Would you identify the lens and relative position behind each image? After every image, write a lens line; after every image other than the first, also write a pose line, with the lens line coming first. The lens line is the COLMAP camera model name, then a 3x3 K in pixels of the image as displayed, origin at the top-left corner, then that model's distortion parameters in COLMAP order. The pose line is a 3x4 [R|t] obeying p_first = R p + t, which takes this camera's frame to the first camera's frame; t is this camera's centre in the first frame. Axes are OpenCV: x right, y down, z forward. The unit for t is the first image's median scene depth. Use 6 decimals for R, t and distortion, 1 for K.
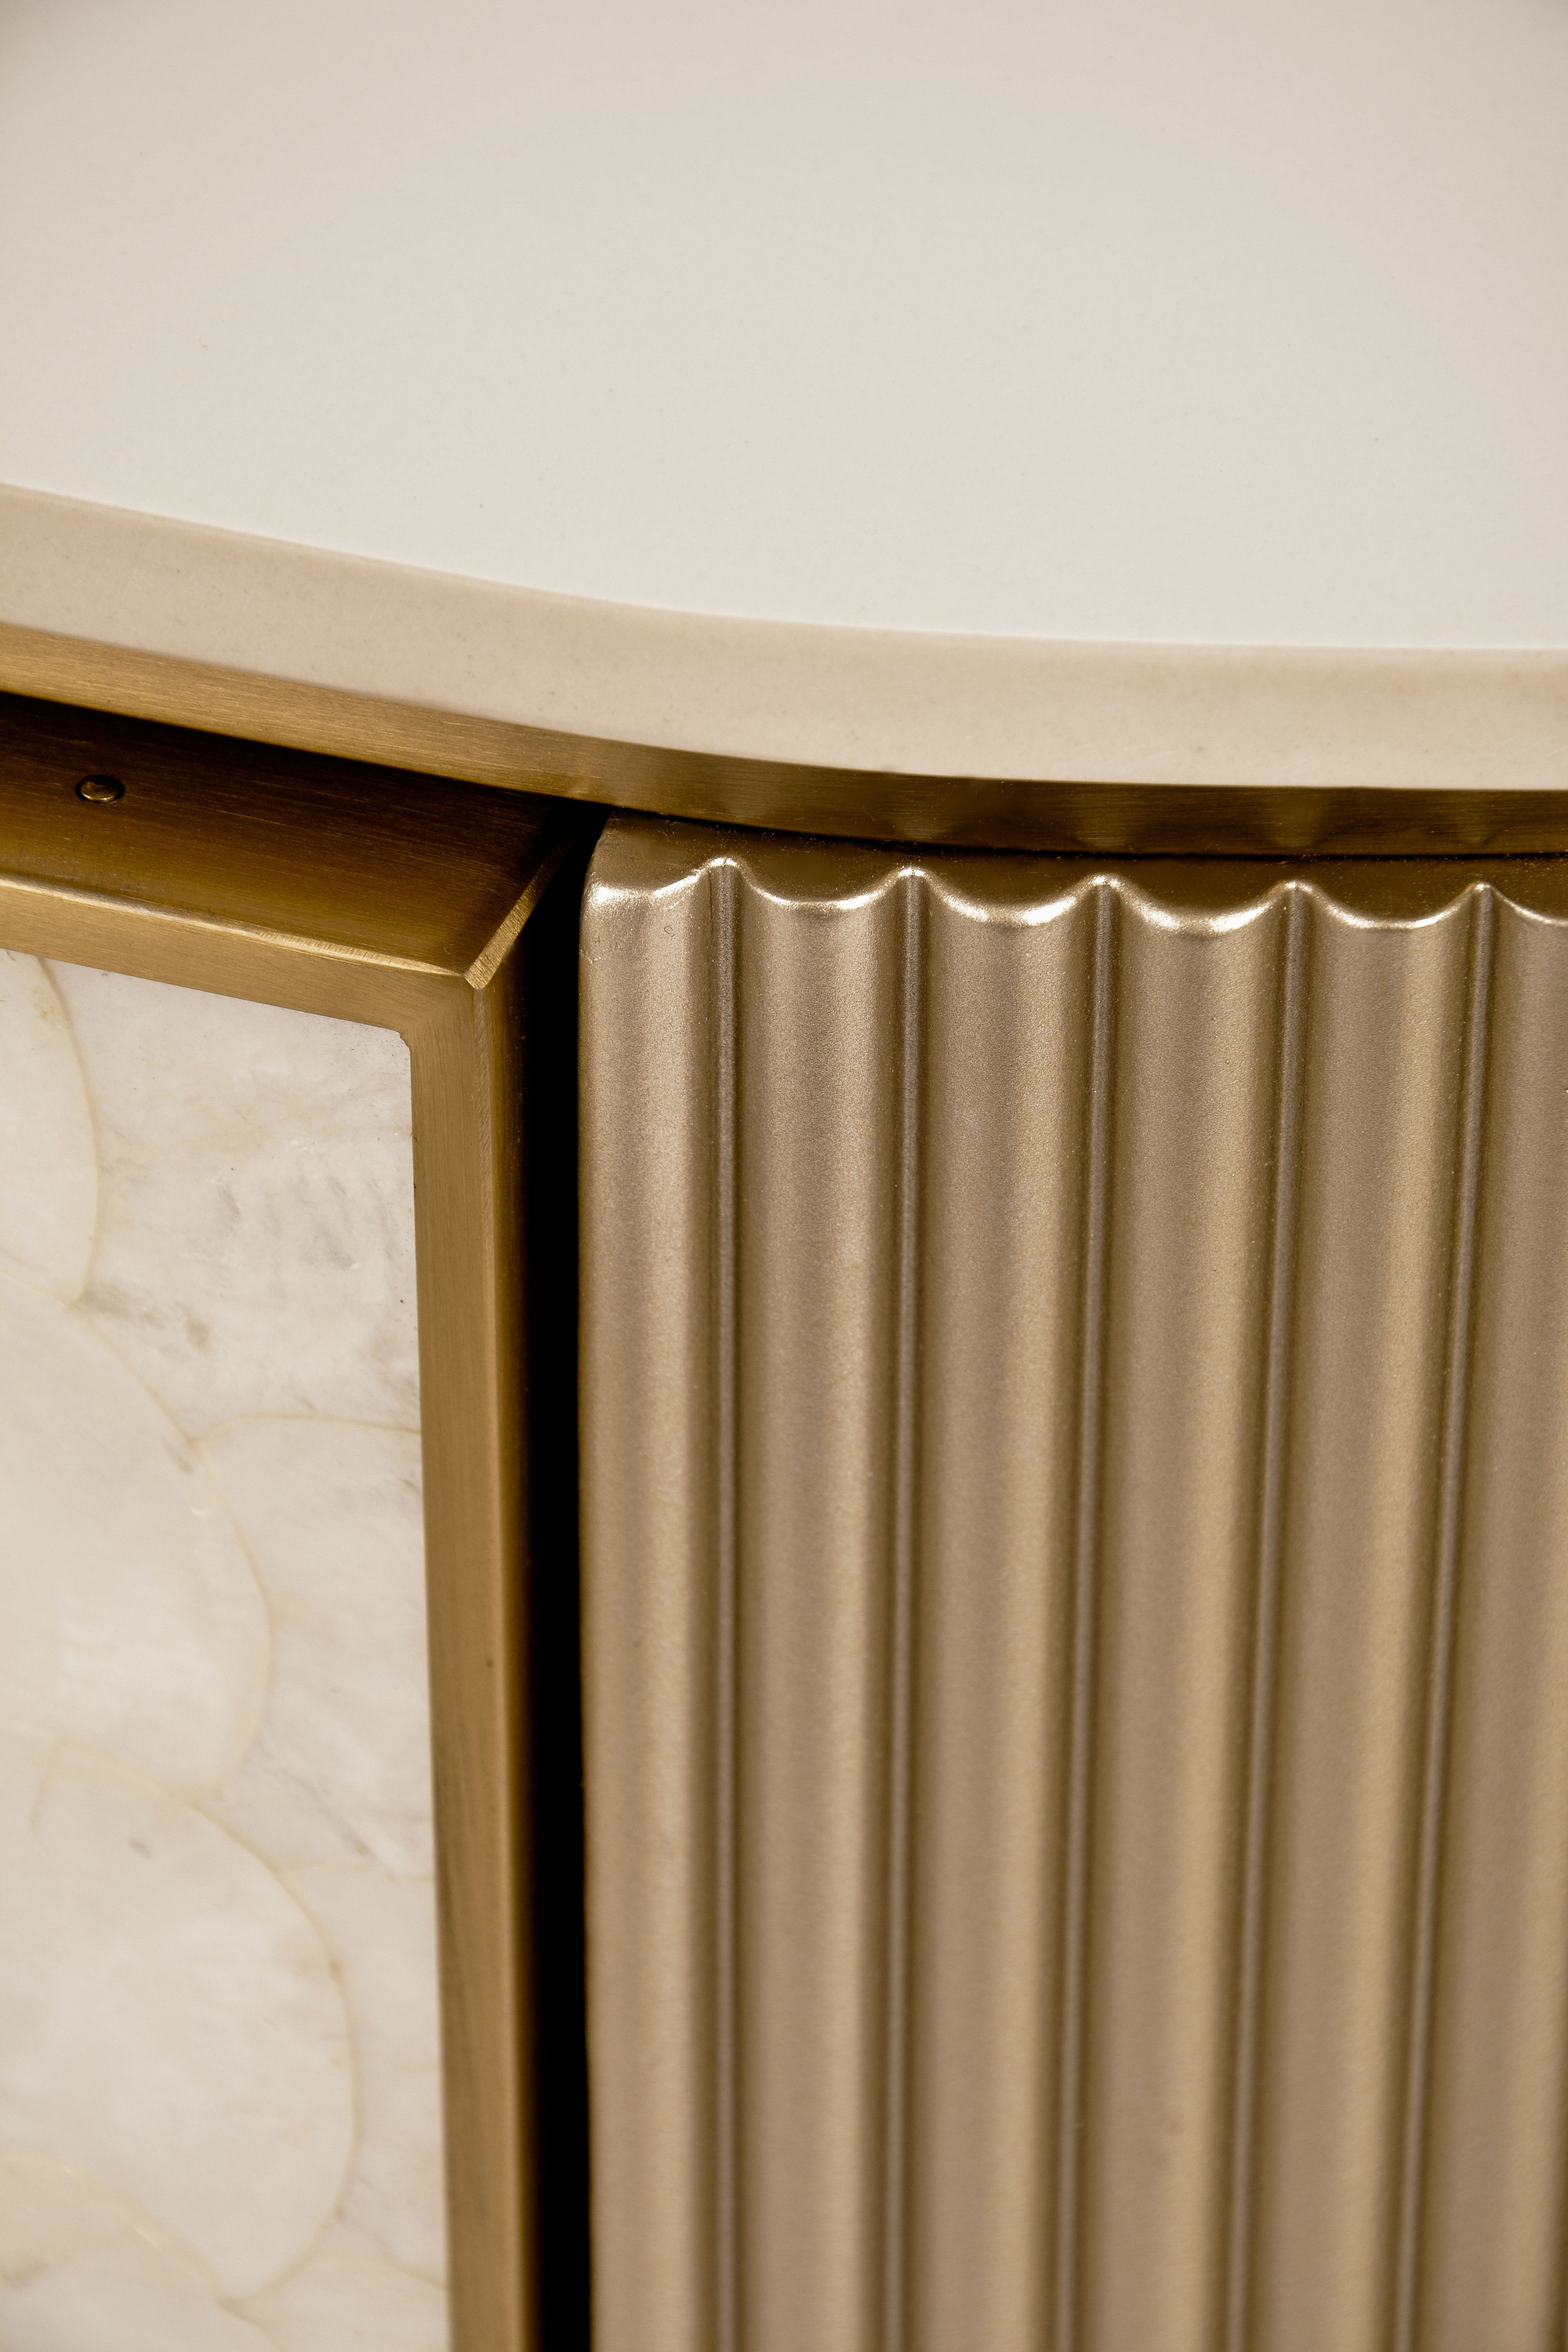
lens RADIAL K [[10642.5, 0, 784.0], [0, 10642.5, 1176.0], [0, 0, 1]] dist [0.294070, 4.329650]
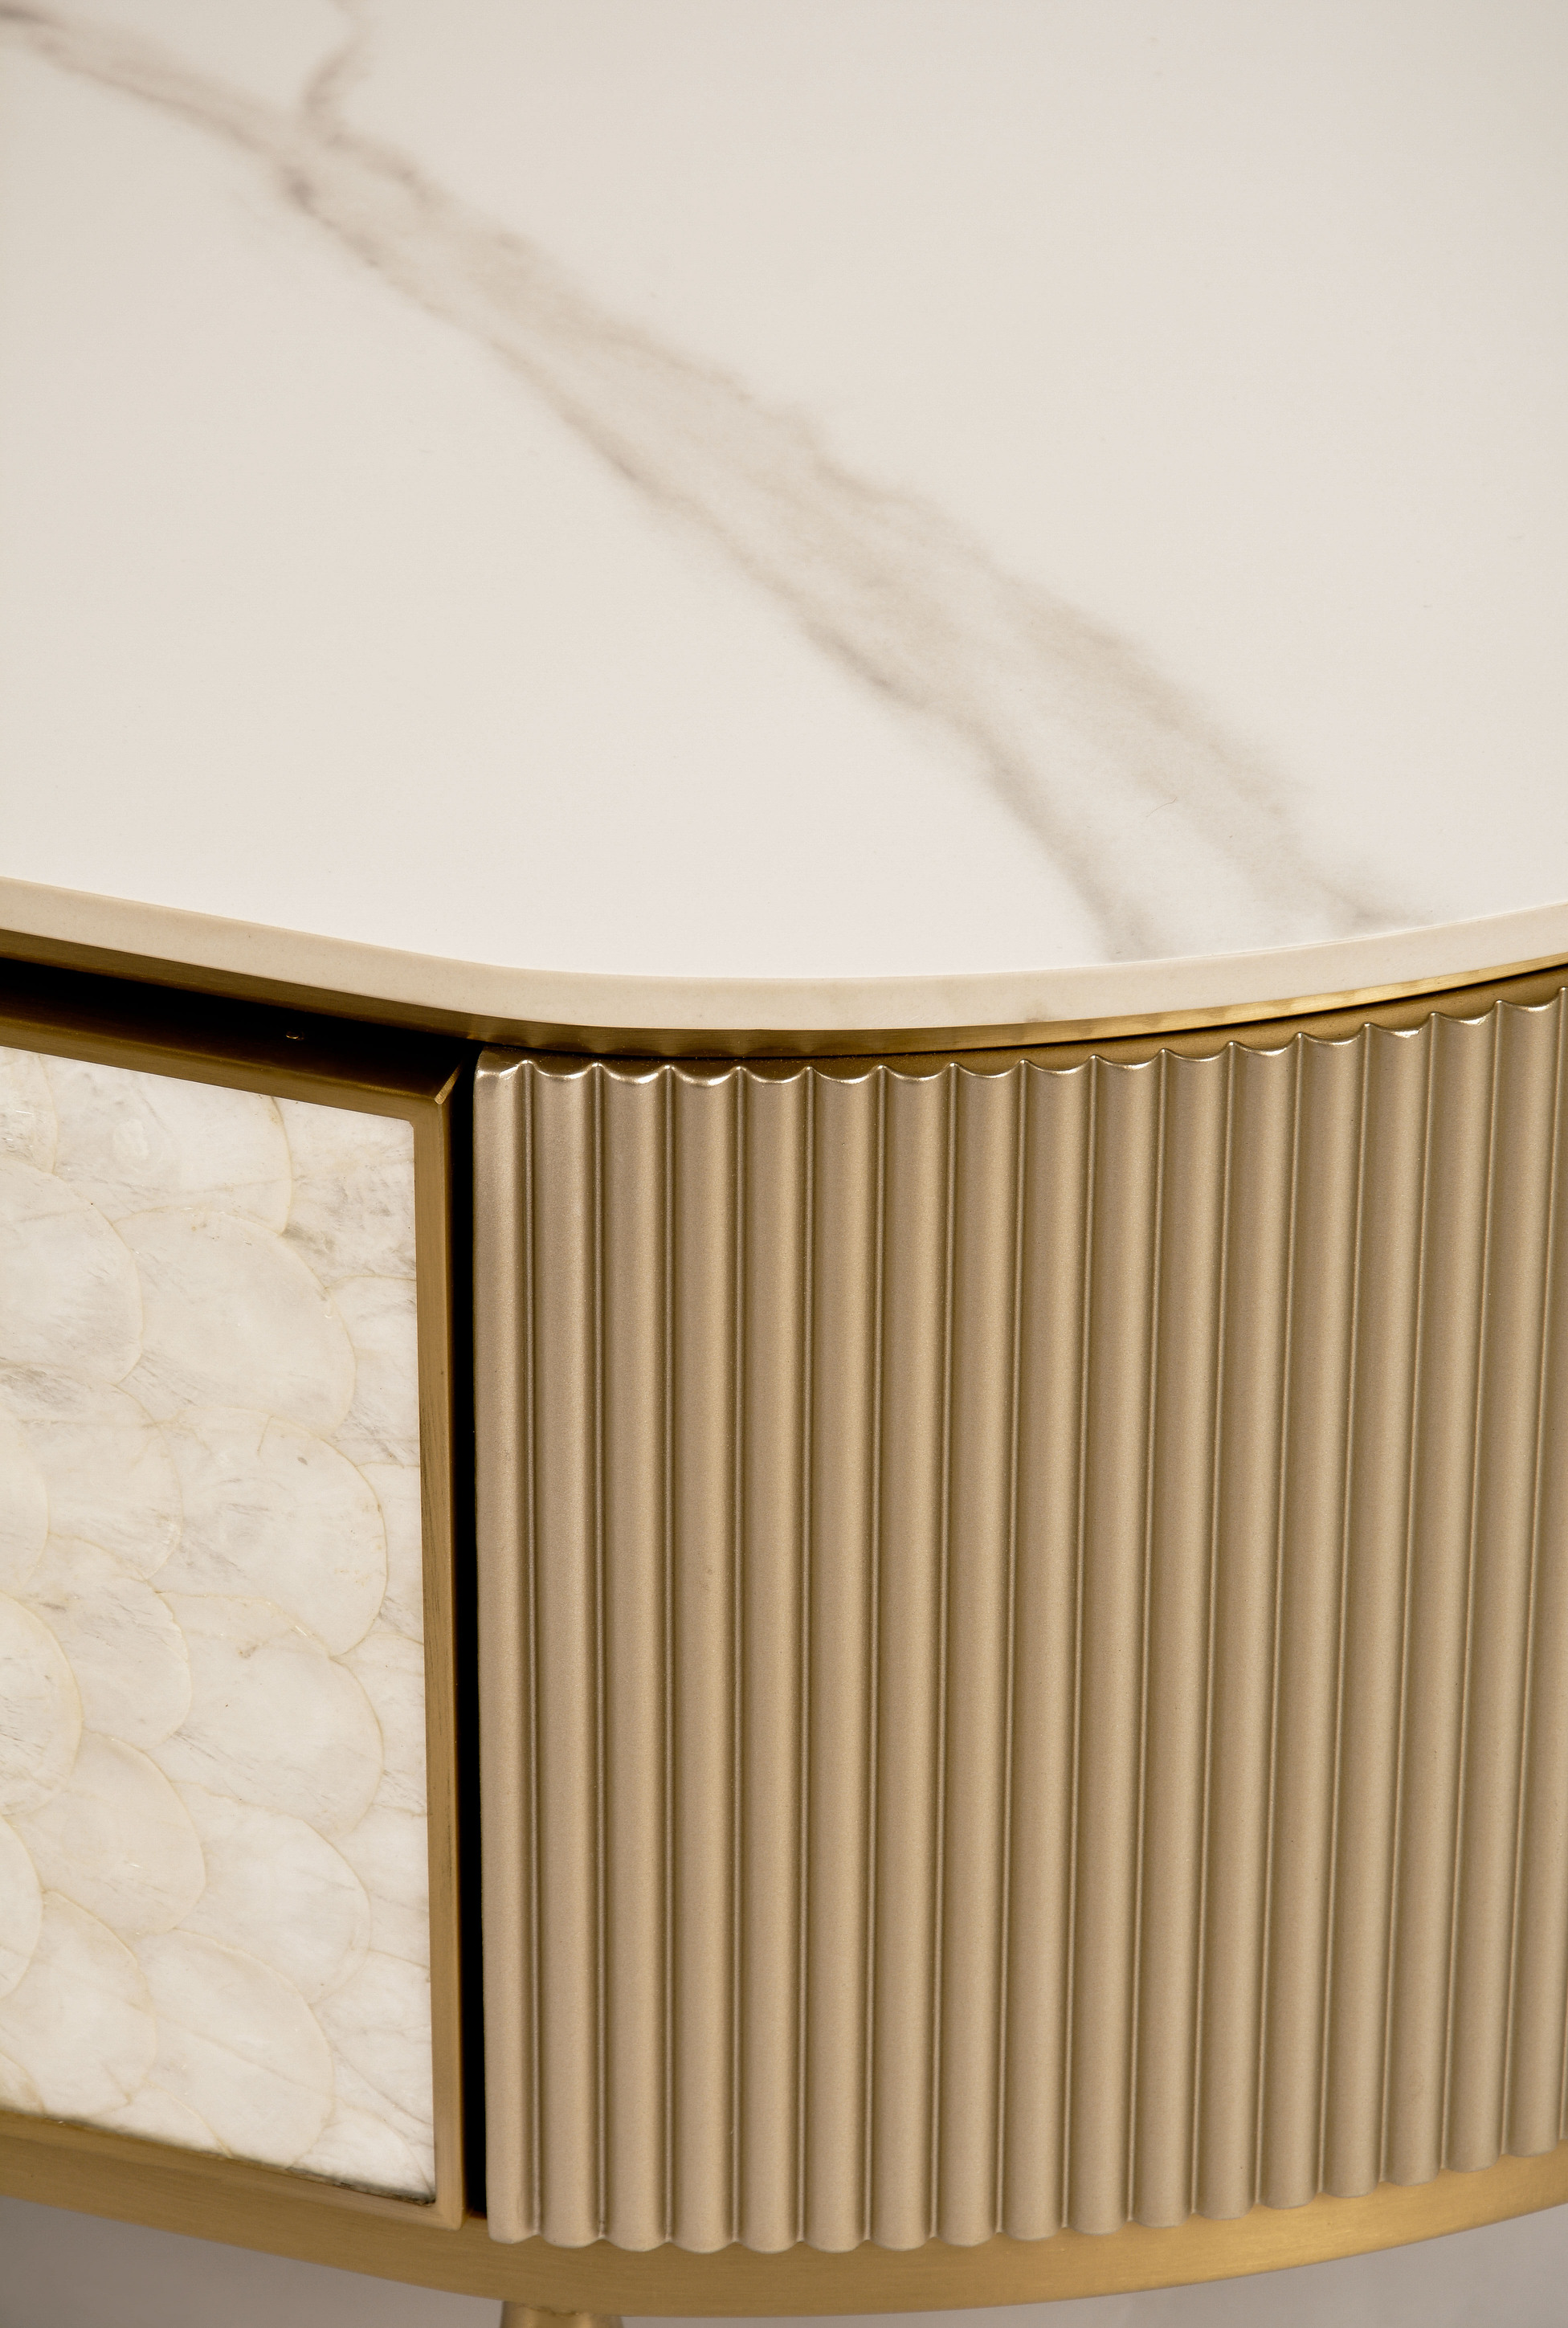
lens RADIAL K [[10074.1, 0, 784.0], [0, 10074.1, 1164.0], [0, 0, 1]] dist [0.678039, -4.509326]
pose [[0.999487, -0.016004, 0.027752, -0.011474], [0.017450, 0.998460, -0.052666, 0.128450], [-0.026866, 0.053123, 0.998226, -1.506000]]
